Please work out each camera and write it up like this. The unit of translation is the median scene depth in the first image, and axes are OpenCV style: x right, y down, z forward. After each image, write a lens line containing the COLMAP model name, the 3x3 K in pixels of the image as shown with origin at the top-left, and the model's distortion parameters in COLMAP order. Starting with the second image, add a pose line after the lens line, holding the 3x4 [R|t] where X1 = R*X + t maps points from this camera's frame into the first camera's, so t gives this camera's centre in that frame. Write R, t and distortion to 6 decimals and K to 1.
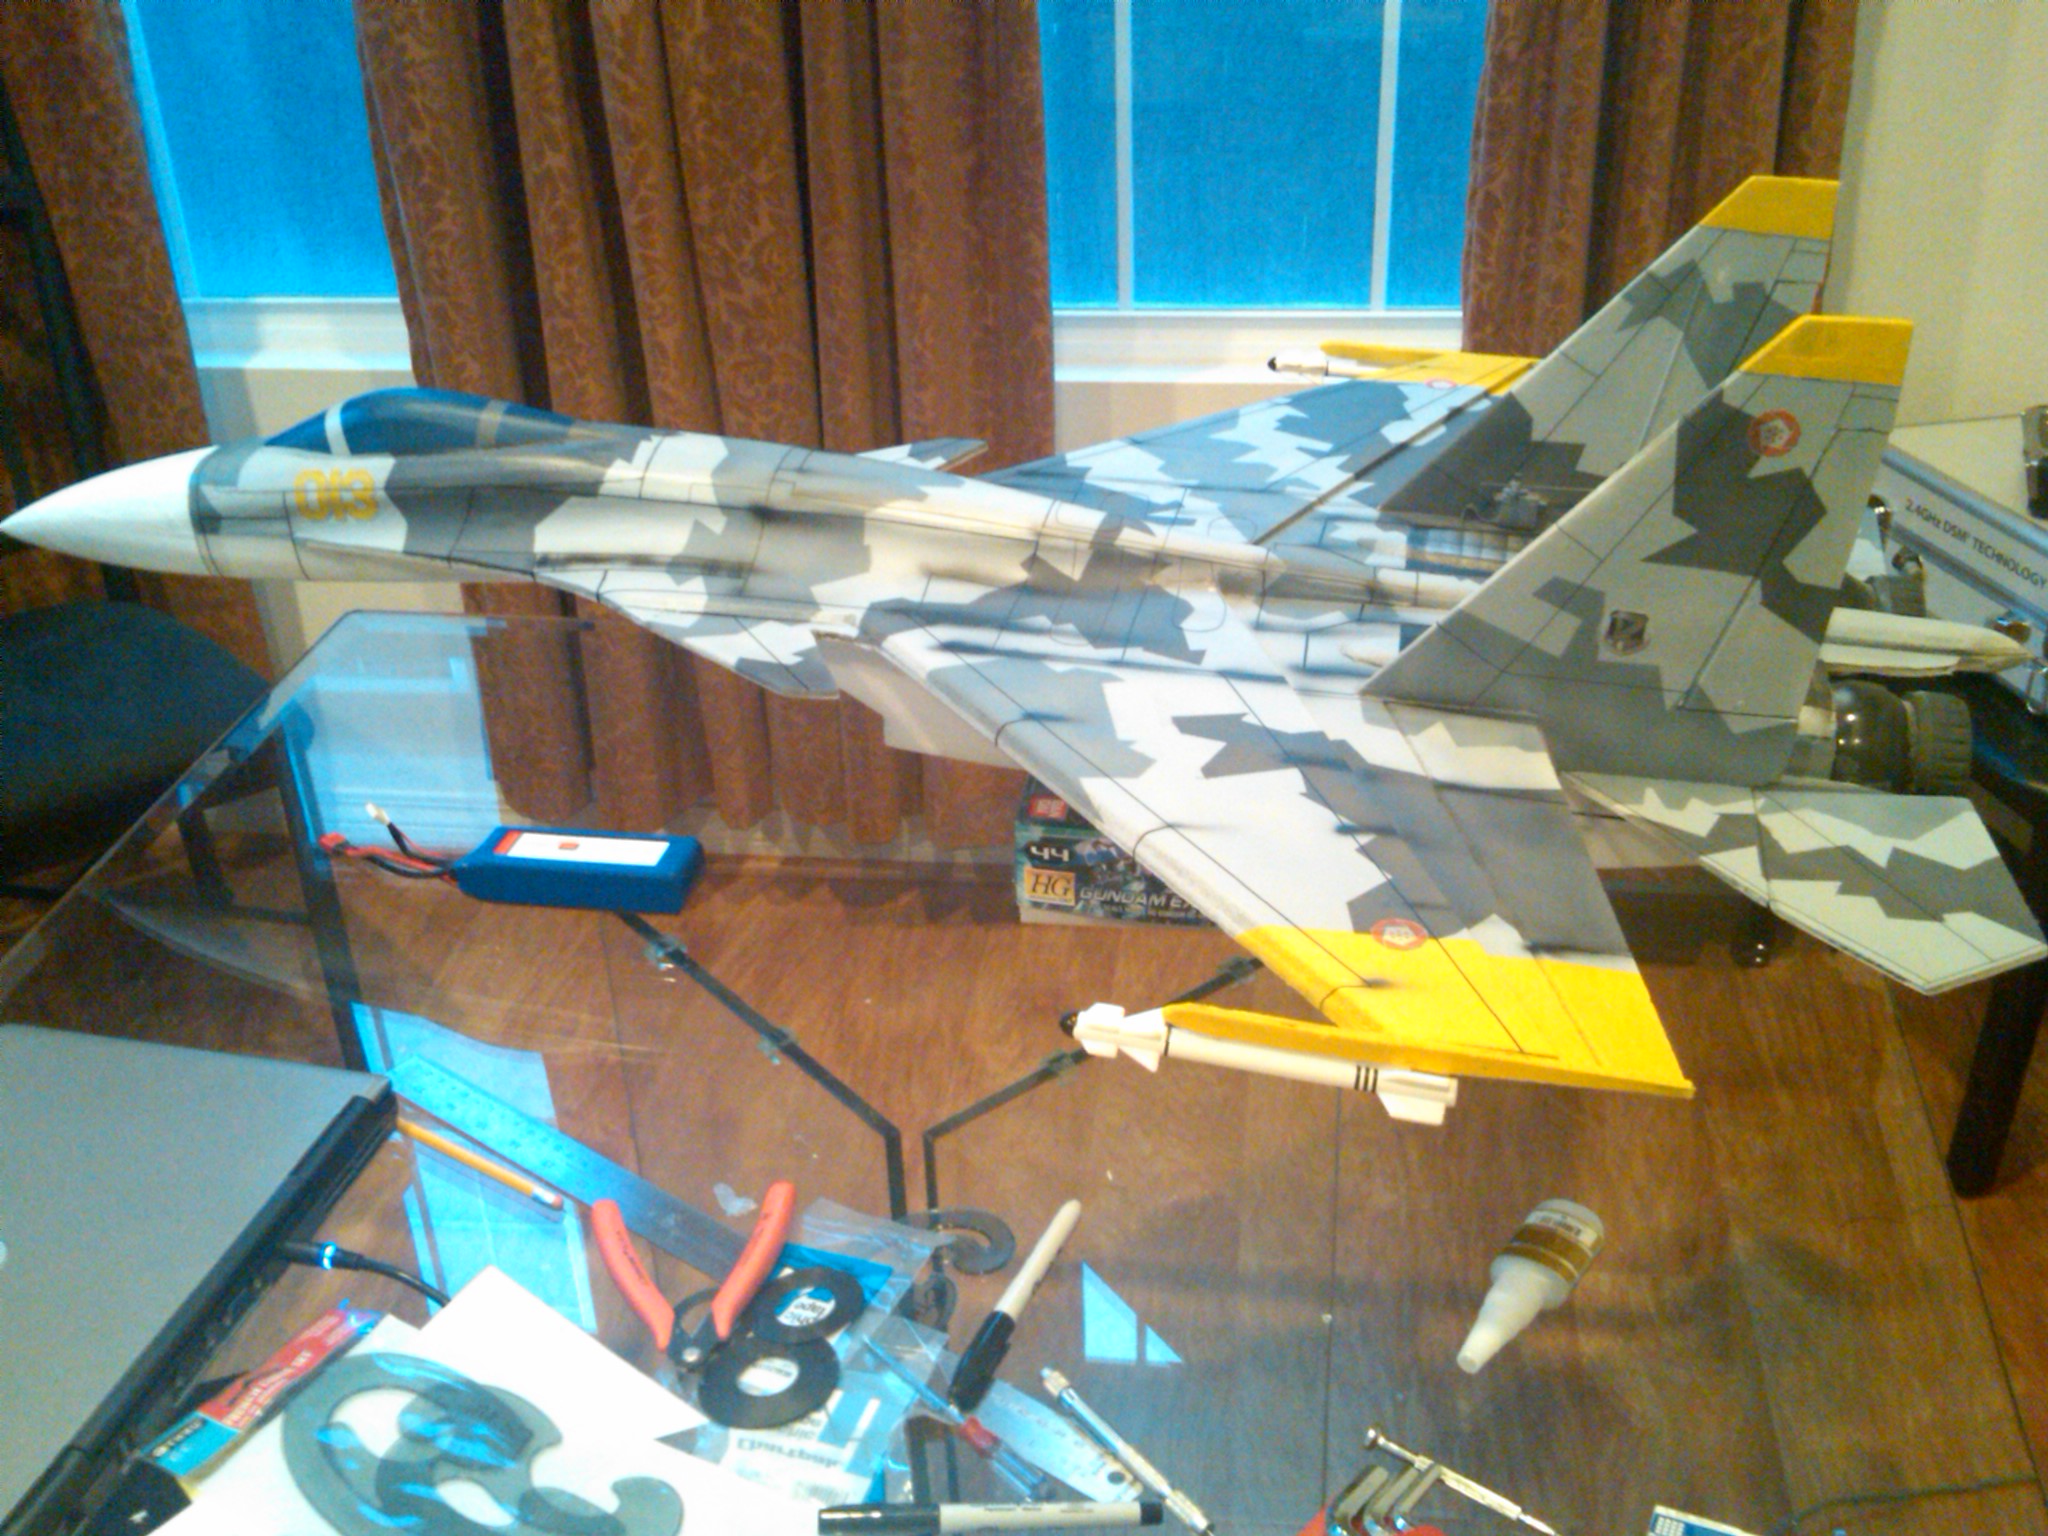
lens RADIAL K [[2132.6, 0, 1033.7], [0, 2132.6, 772.4], [0, 0, 1]] dist [0.152907, -0.565785]
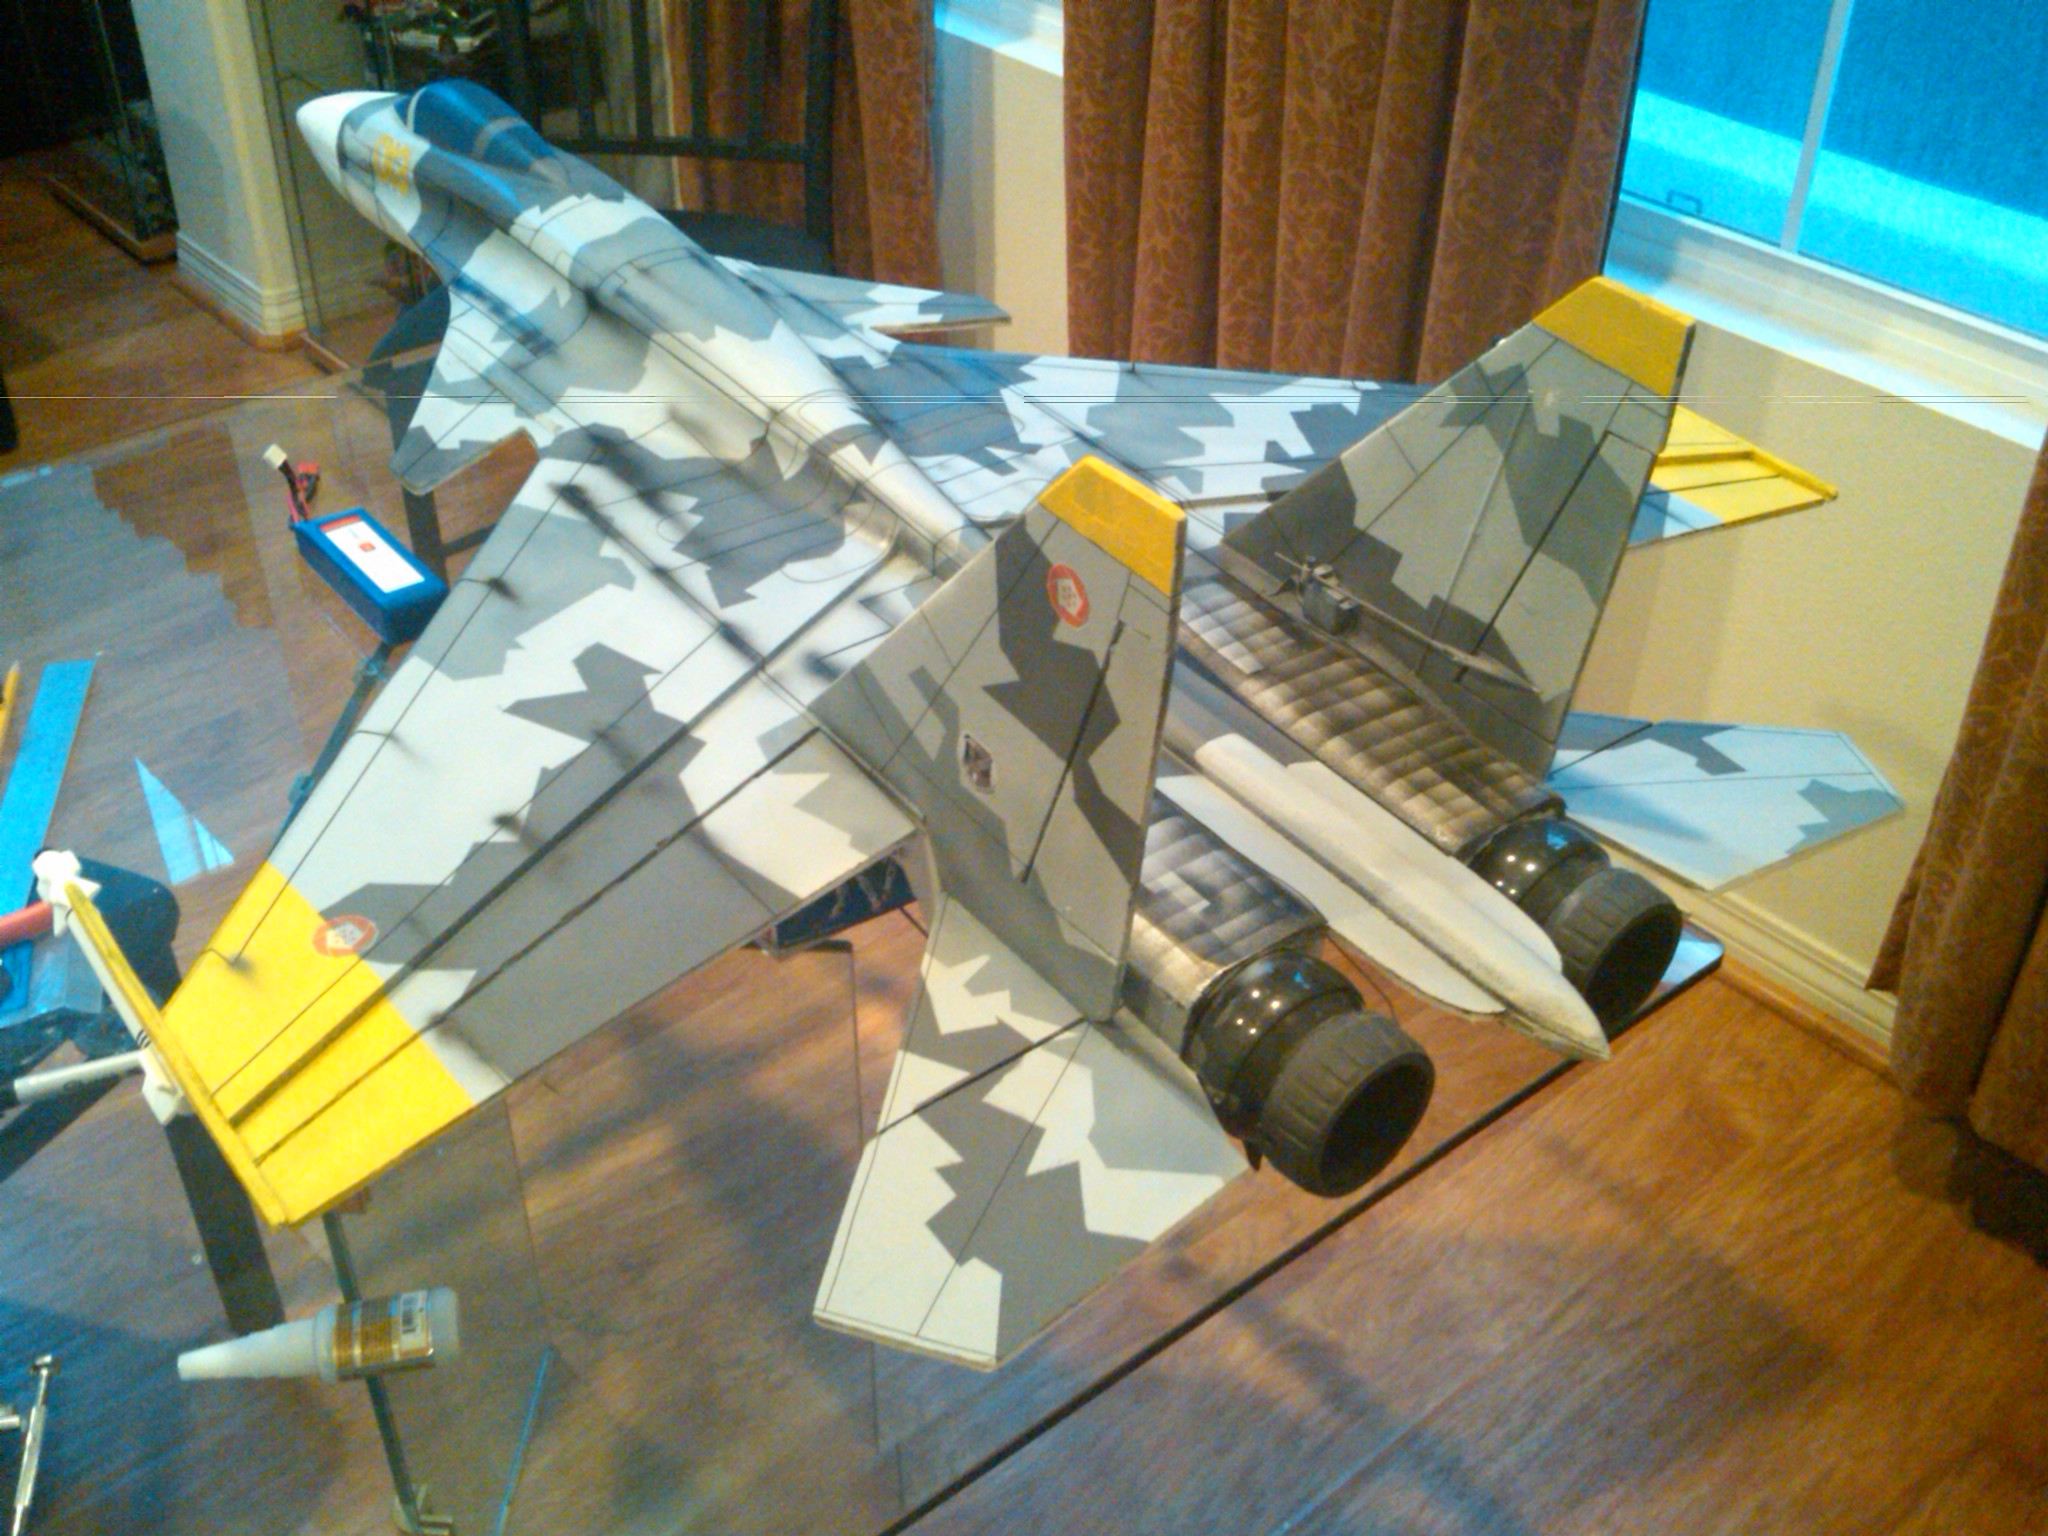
lens RADIAL K [[2132.6, 0, 1033.7], [0, 2132.6, 772.4], [0, 0, 1]] dist [0.152907, -0.565785]
pose [[0.755156, 0.420202, -0.503159, 0.624823], [-0.356795, 0.907355, 0.222270, -0.222751], [0.549942, 0.011676, 0.835121, 0.312332]]
